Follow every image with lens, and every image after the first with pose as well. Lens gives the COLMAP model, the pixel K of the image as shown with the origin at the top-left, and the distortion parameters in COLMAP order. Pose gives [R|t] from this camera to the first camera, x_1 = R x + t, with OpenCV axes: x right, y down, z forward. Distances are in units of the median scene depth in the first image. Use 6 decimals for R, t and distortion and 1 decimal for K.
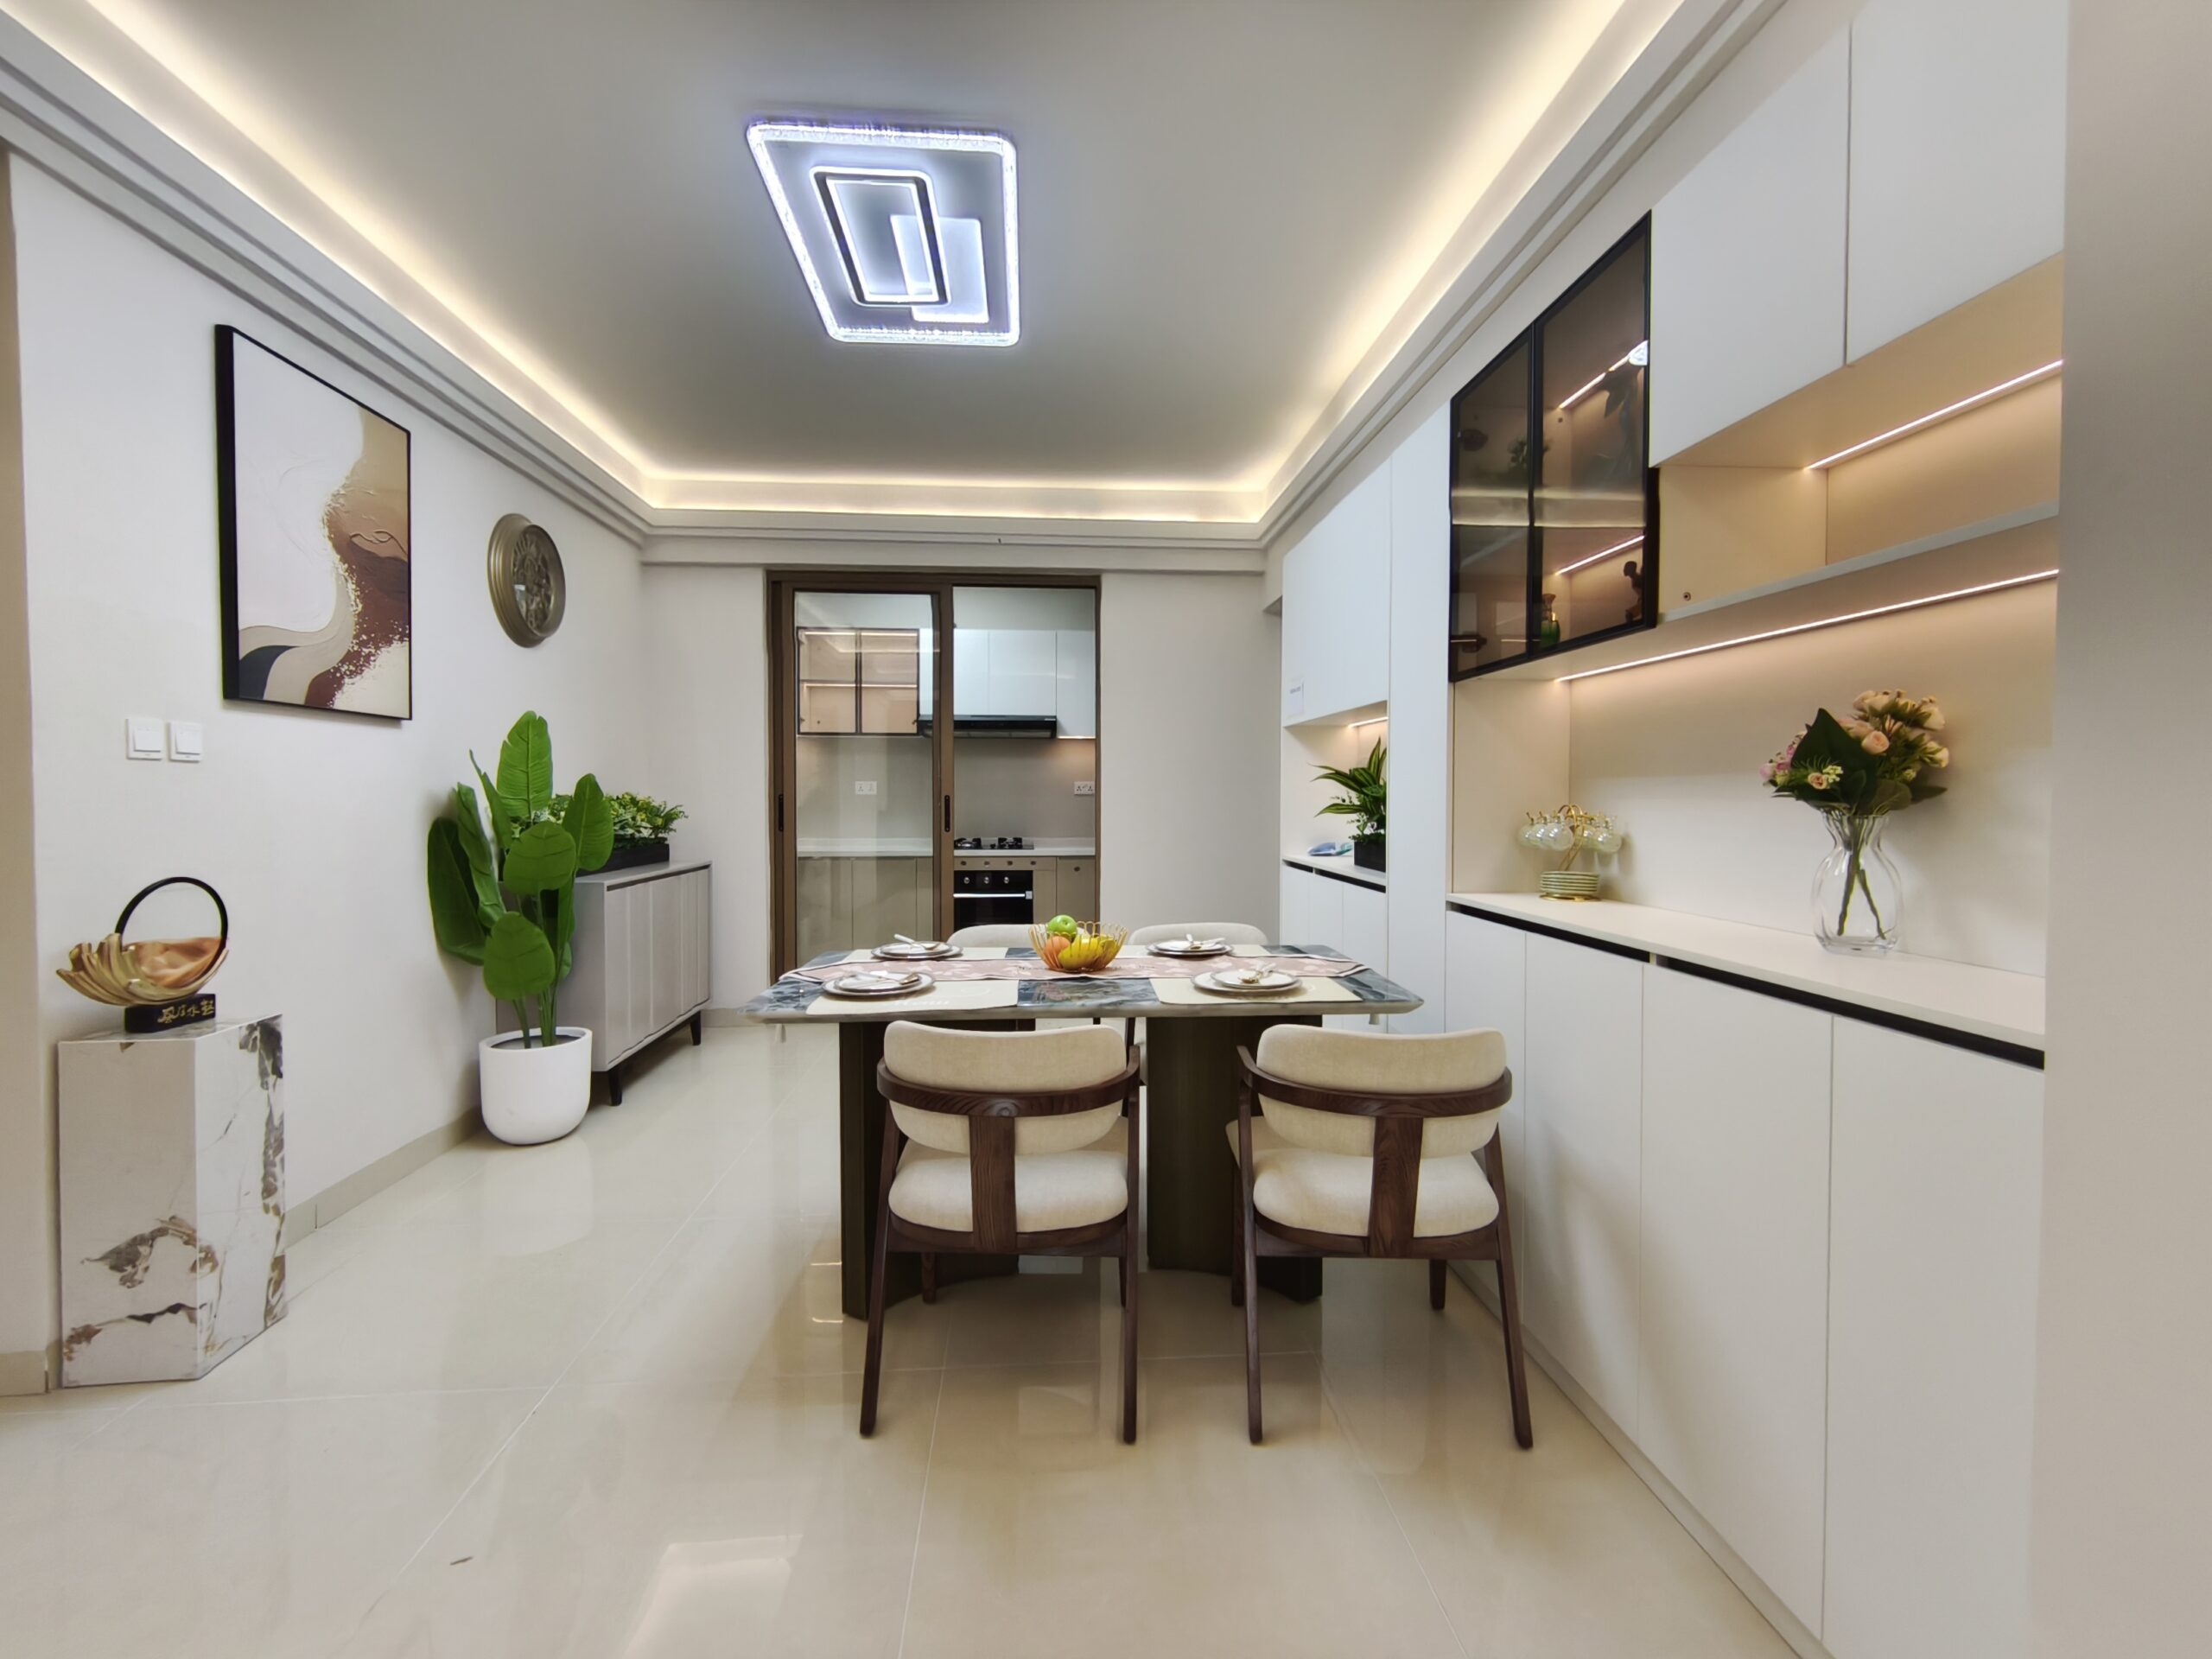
lens RADIAL K [[1004.4, 0, 1111.4], [0, 1004.4, 825.2], [0, 0, 1]] dist [-0.007559, 0.003939]
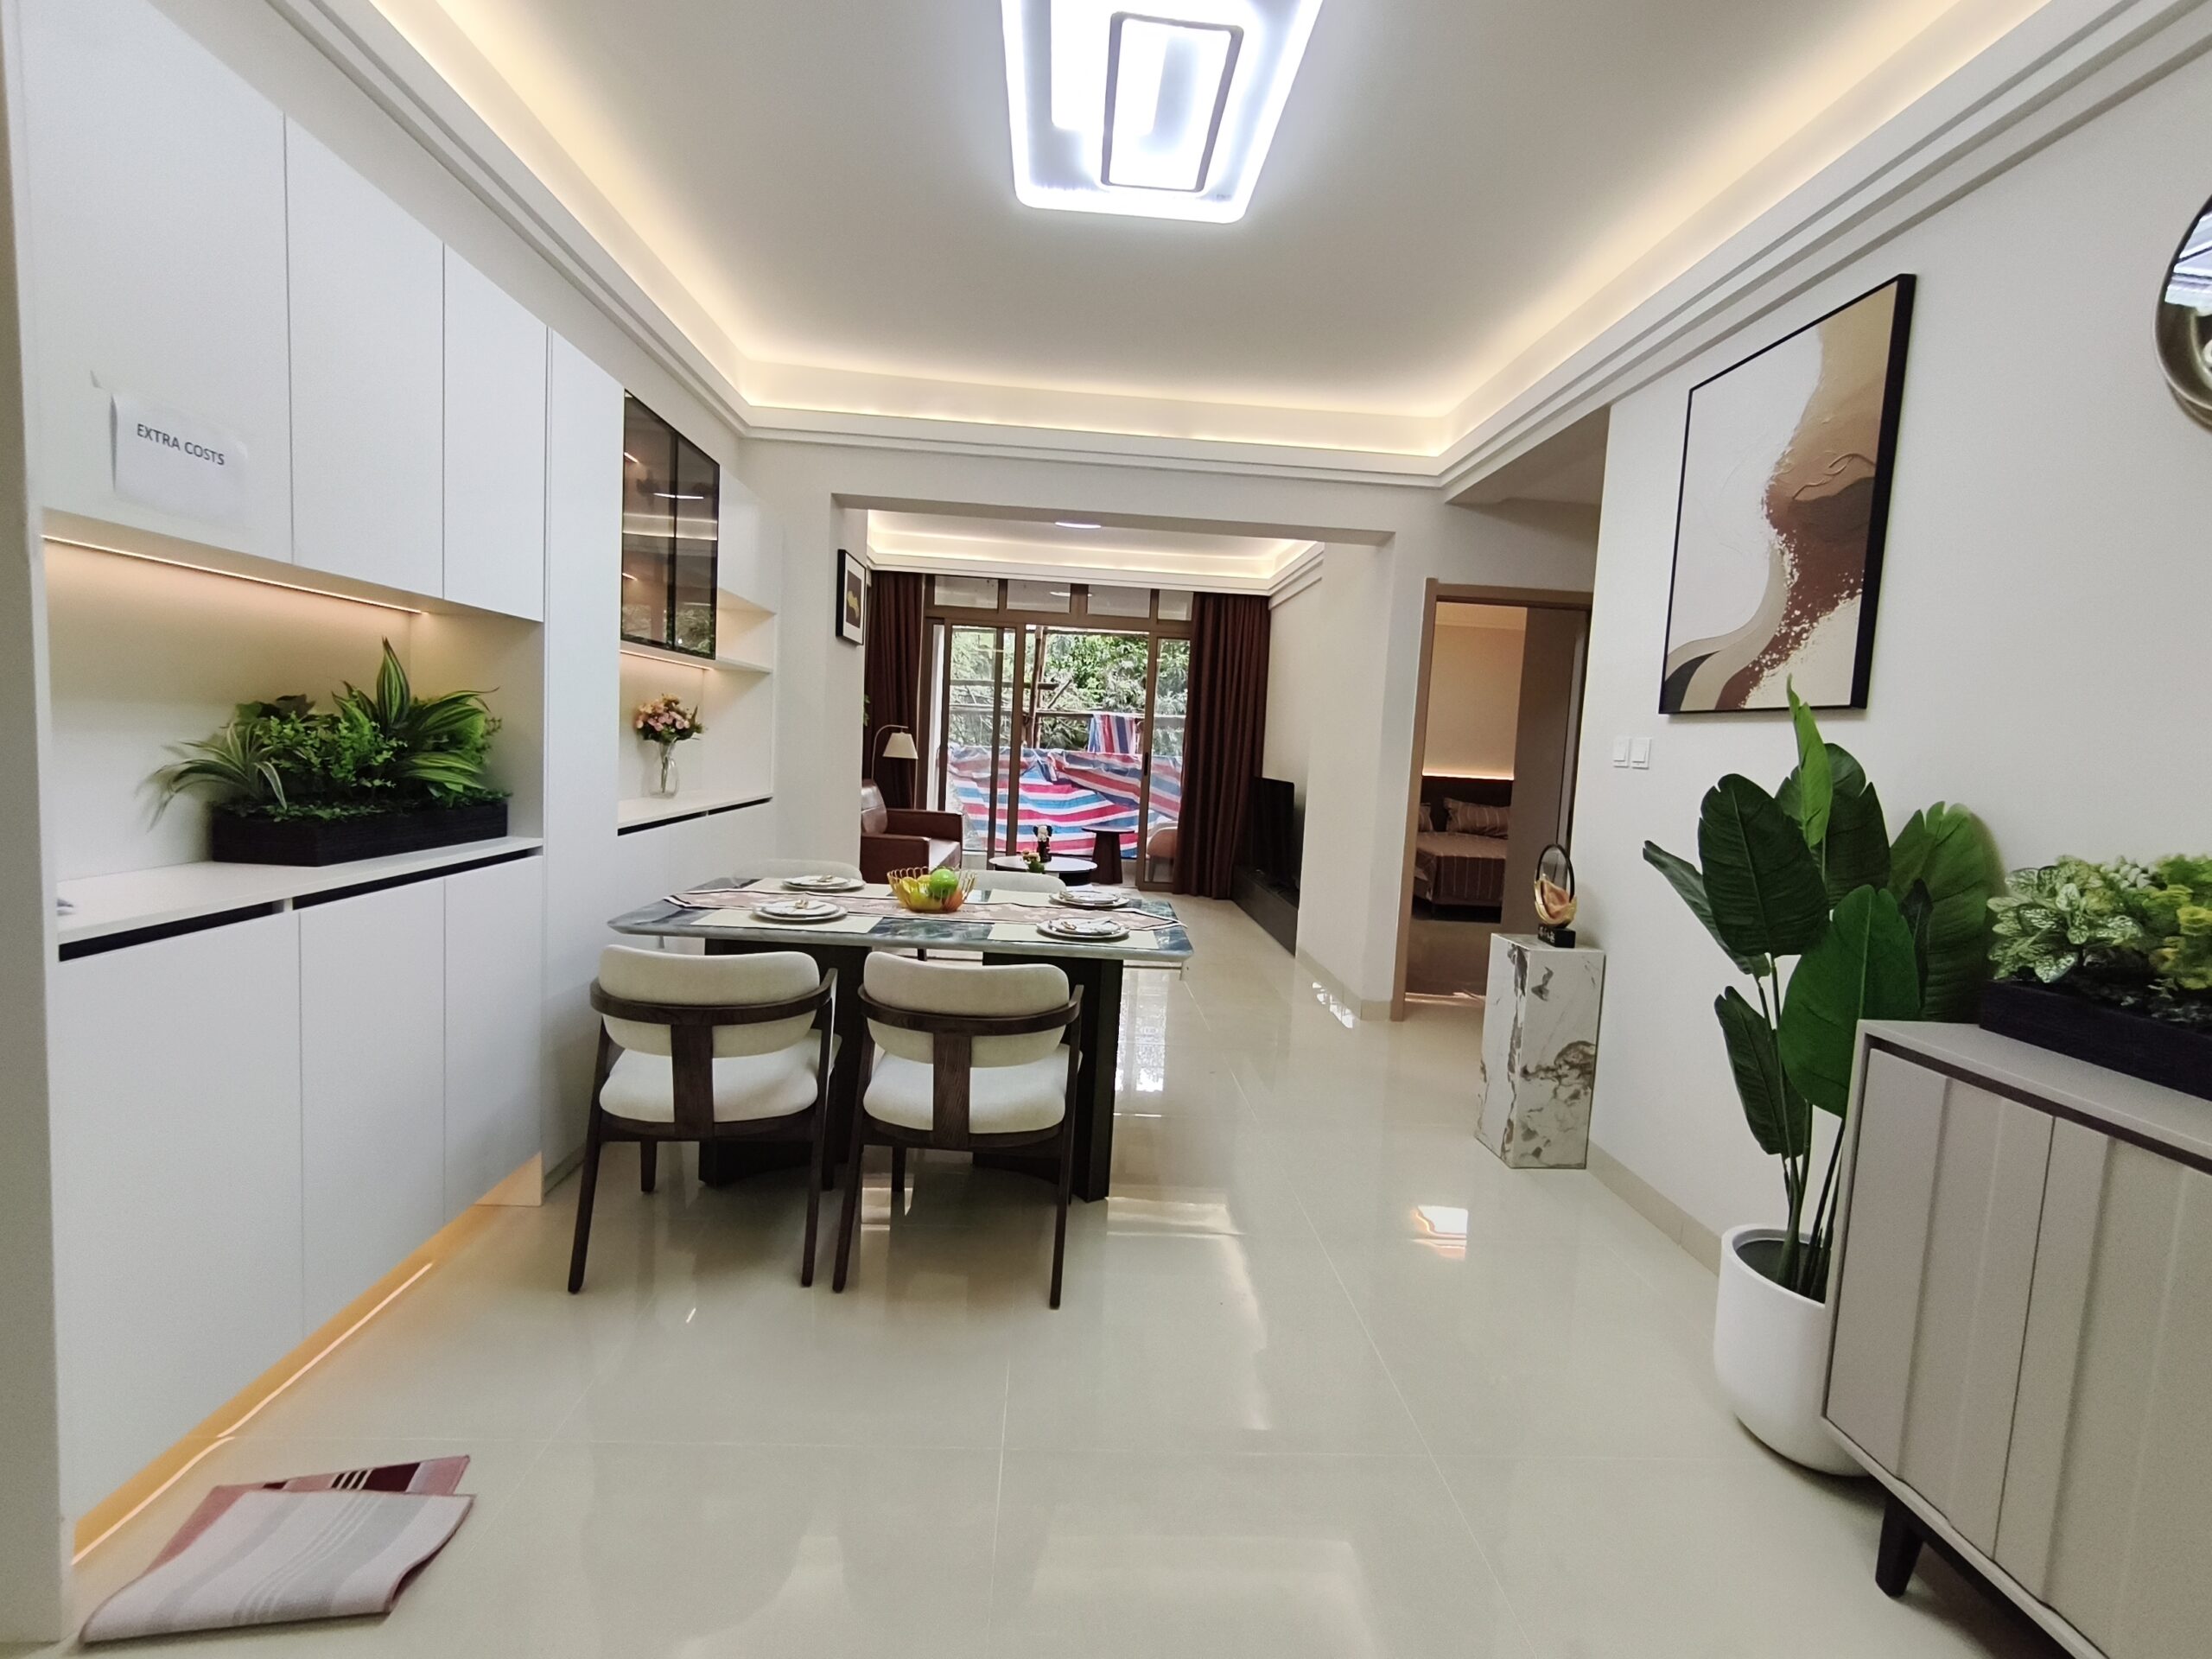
lens RADIAL K [[1004.4, 0, 1124.2], [0, 1004.4, 824.7], [0, 0, 1]] dist [-0.007559, 0.003939]
pose [[-0.998357, -0.057104, 0.004814, -0.218916], [-0.056236, 0.992409, 0.109371, -0.075915], [-0.011023, 0.108920, -0.993989, 1.810080]]
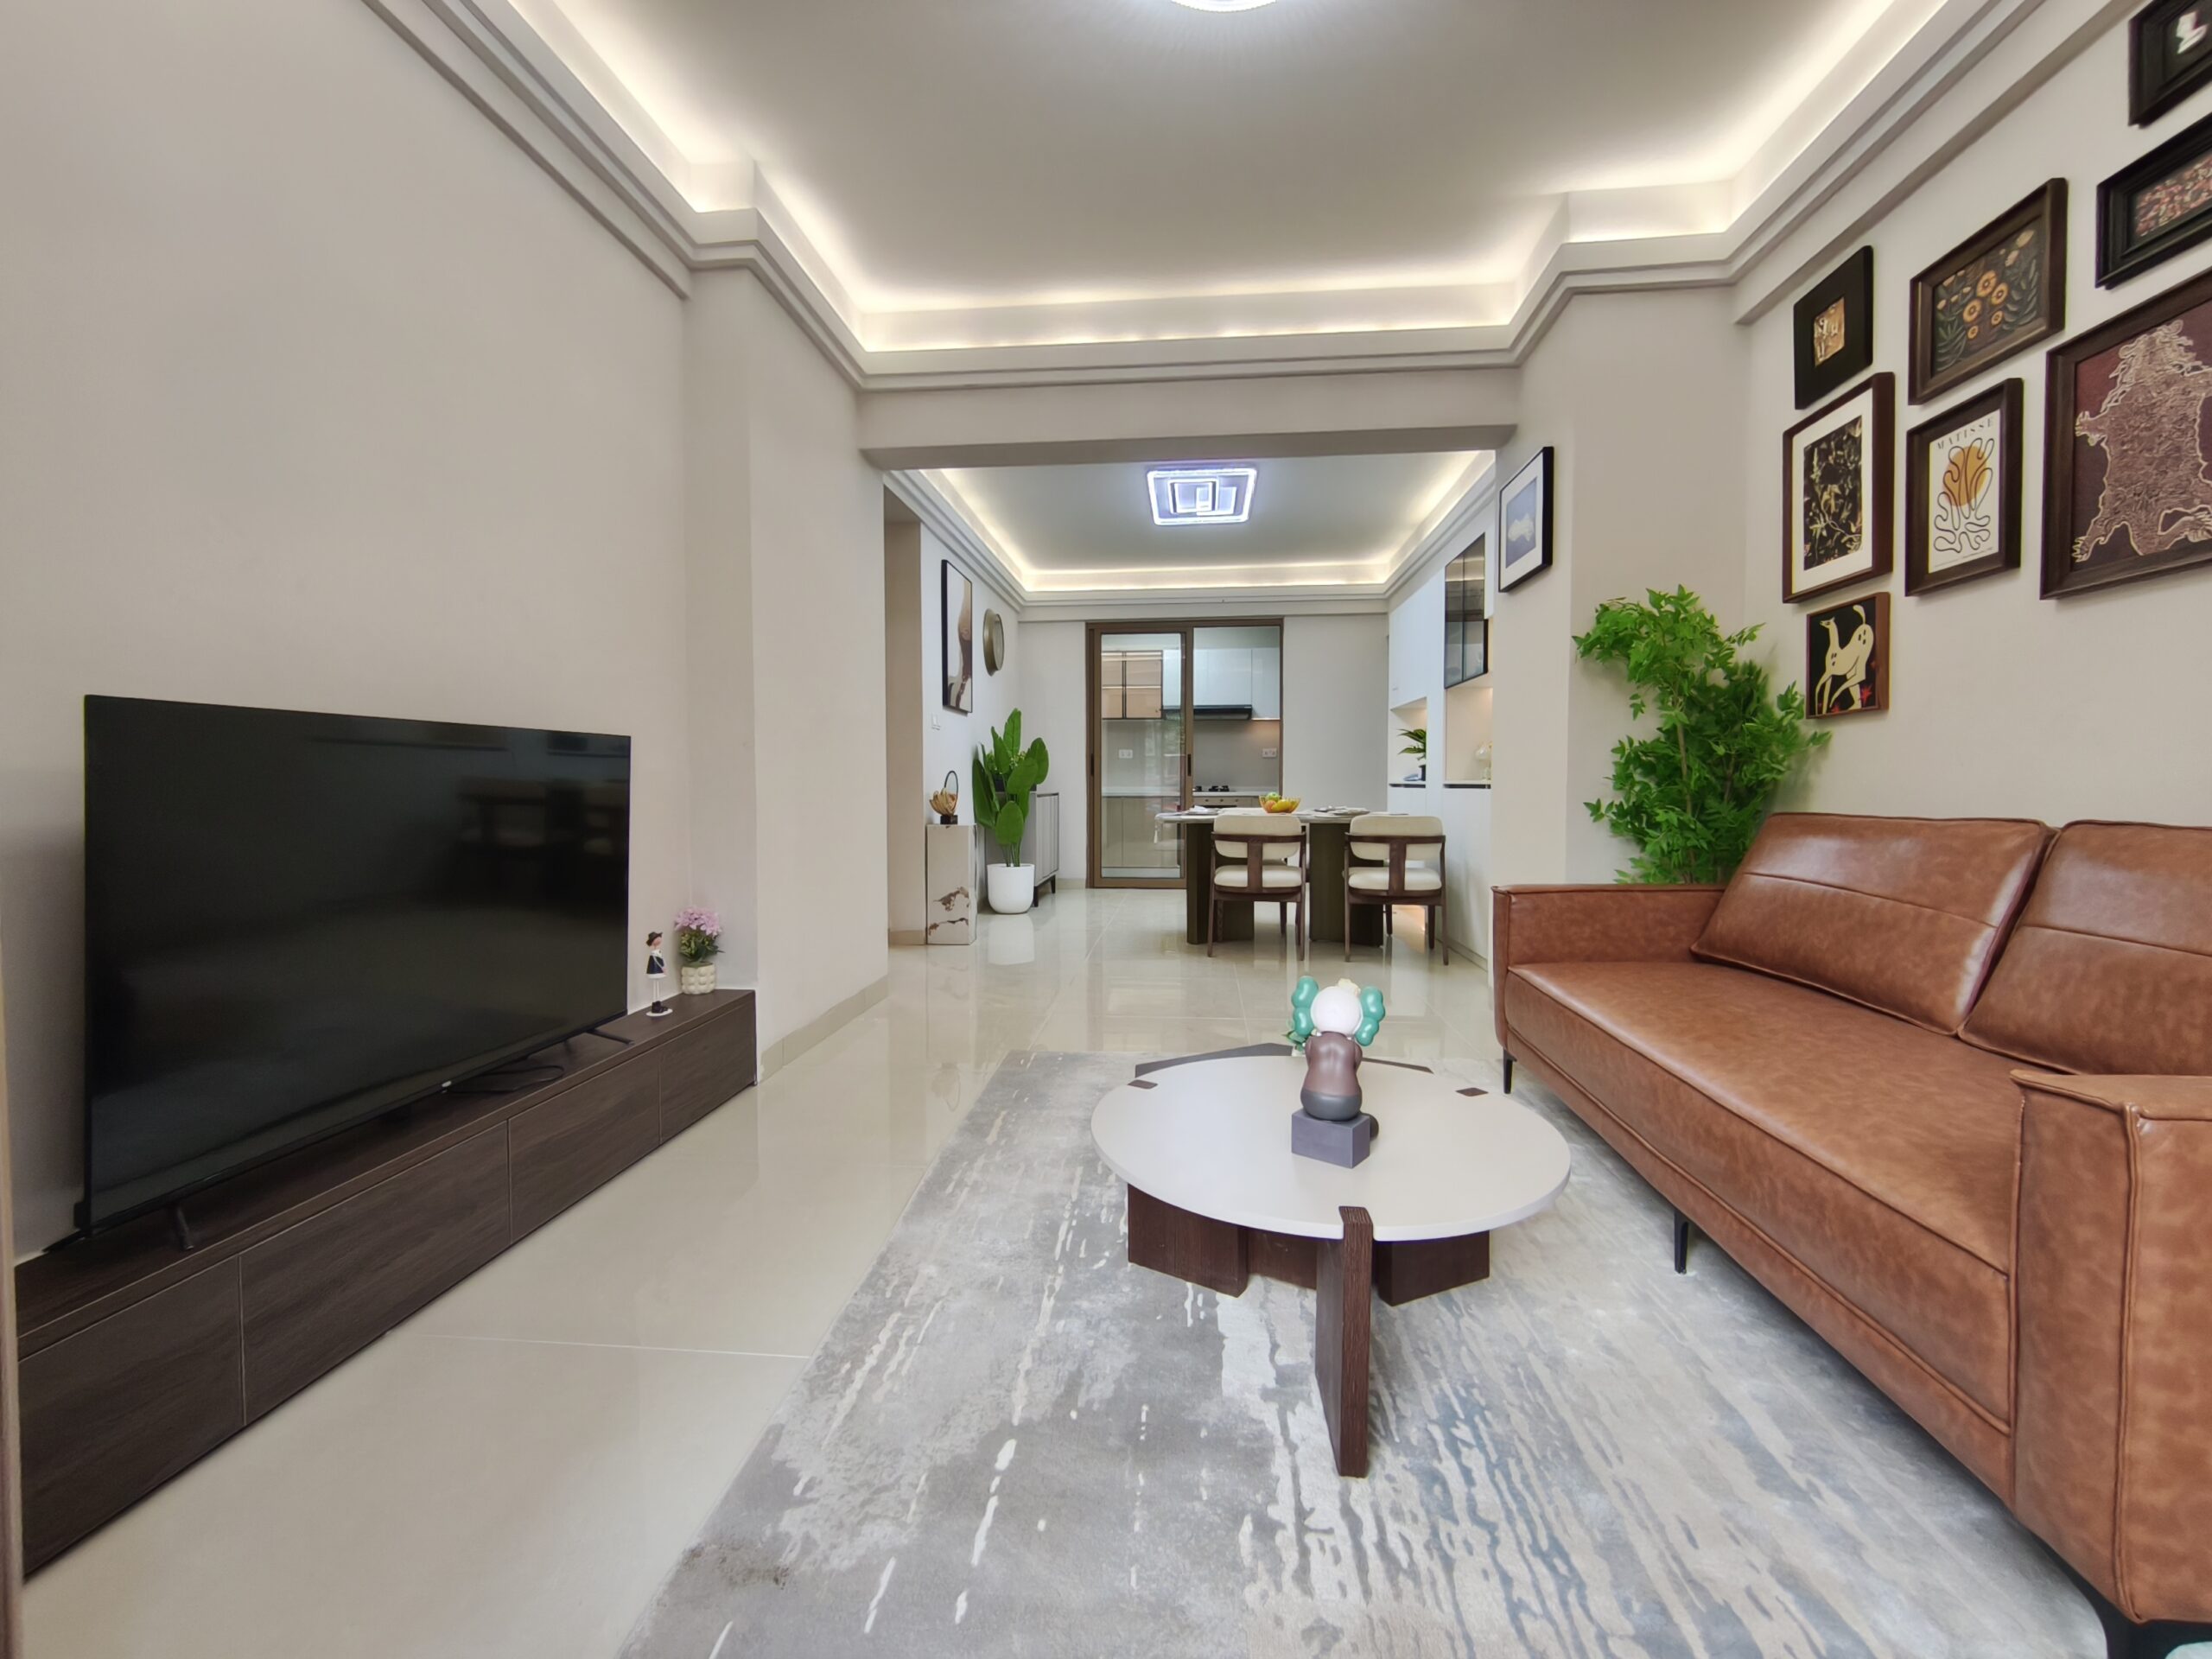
lens RADIAL K [[1004.4, 0, 1095.5], [0, 1004.4, 818.4], [0, 0, 1]] dist [-0.007559, 0.003939]
pose [[0.983330, 0.003344, -0.181802, -0.027727], [-0.002294, 0.999979, 0.005987, 0.121815], [0.181818, -0.005470, 0.983317, -1.205404]]
